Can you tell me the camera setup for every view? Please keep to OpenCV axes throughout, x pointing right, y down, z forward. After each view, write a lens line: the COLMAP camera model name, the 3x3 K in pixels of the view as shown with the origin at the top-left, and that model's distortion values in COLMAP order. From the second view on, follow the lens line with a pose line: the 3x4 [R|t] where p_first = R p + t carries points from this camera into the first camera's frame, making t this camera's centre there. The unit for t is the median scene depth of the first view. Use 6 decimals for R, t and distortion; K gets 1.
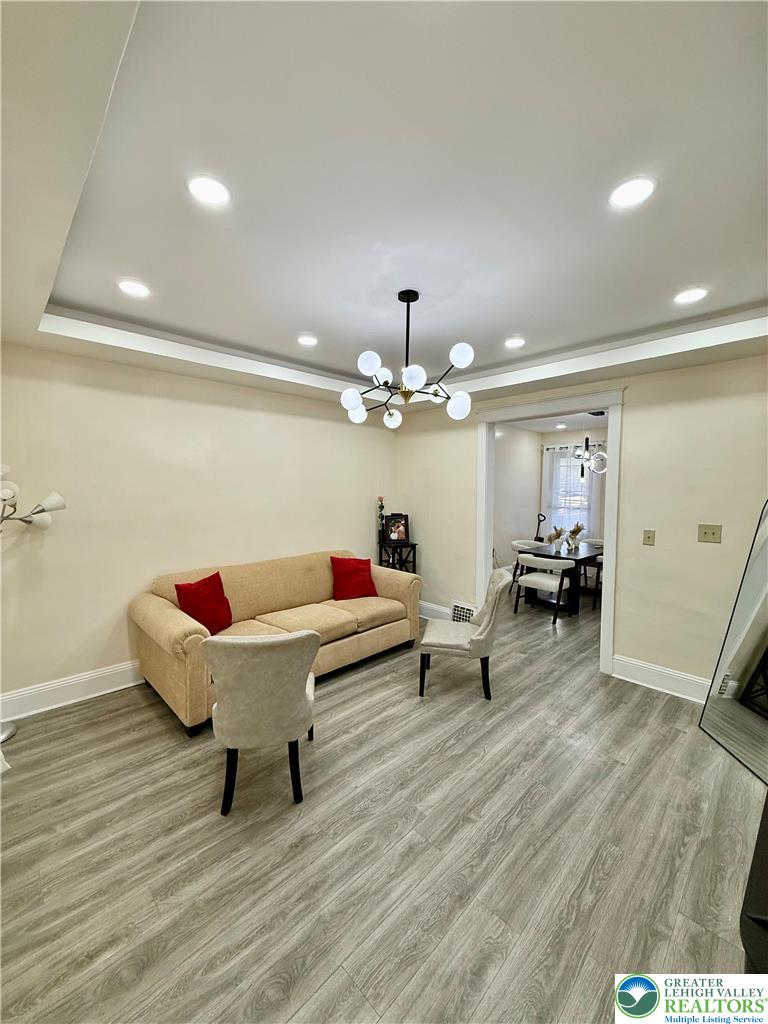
lens RADIAL K [[406.5, 0, 380.0], [0, 406.5, 512.0], [0, 0, 1]] dist [-0.002295, 0.000092]
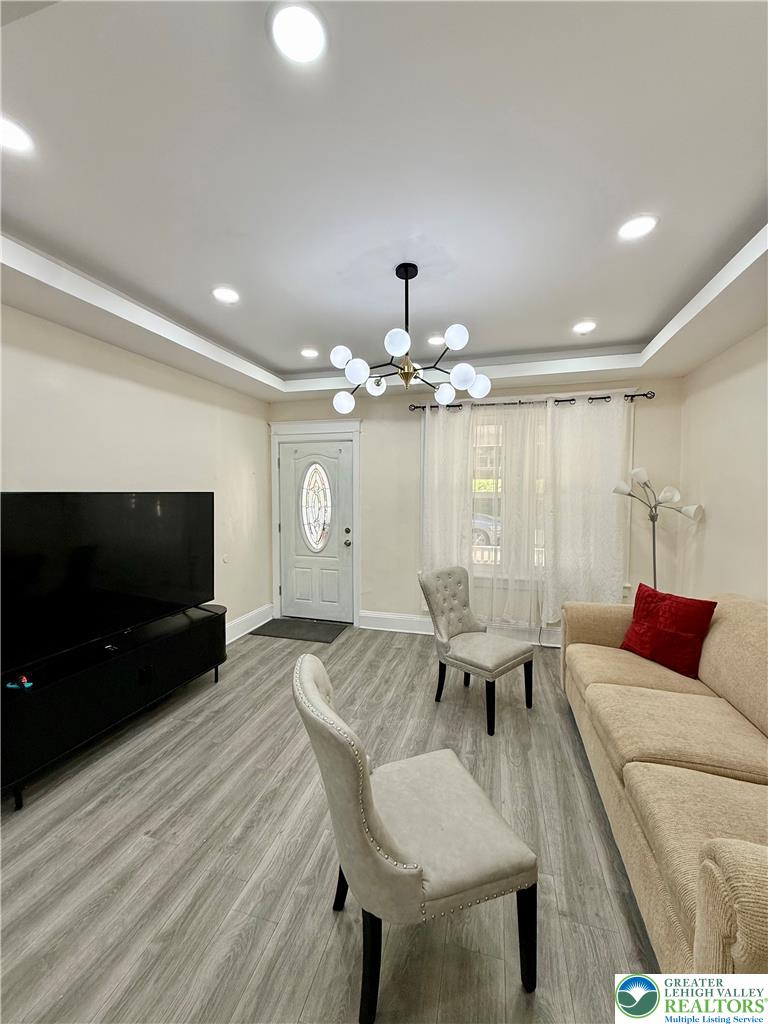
lens RADIAL K [[406.5, 0, 378.1], [0, 406.5, 512.5], [0, 0, 1]] dist [-0.002295, 0.000092]
pose [[-0.865408, 0.018479, -0.500728, 0.654237], [-0.037401, 0.994150, 0.101330, -0.071604], [0.499671, 0.106420, -0.859653, 1.983258]]
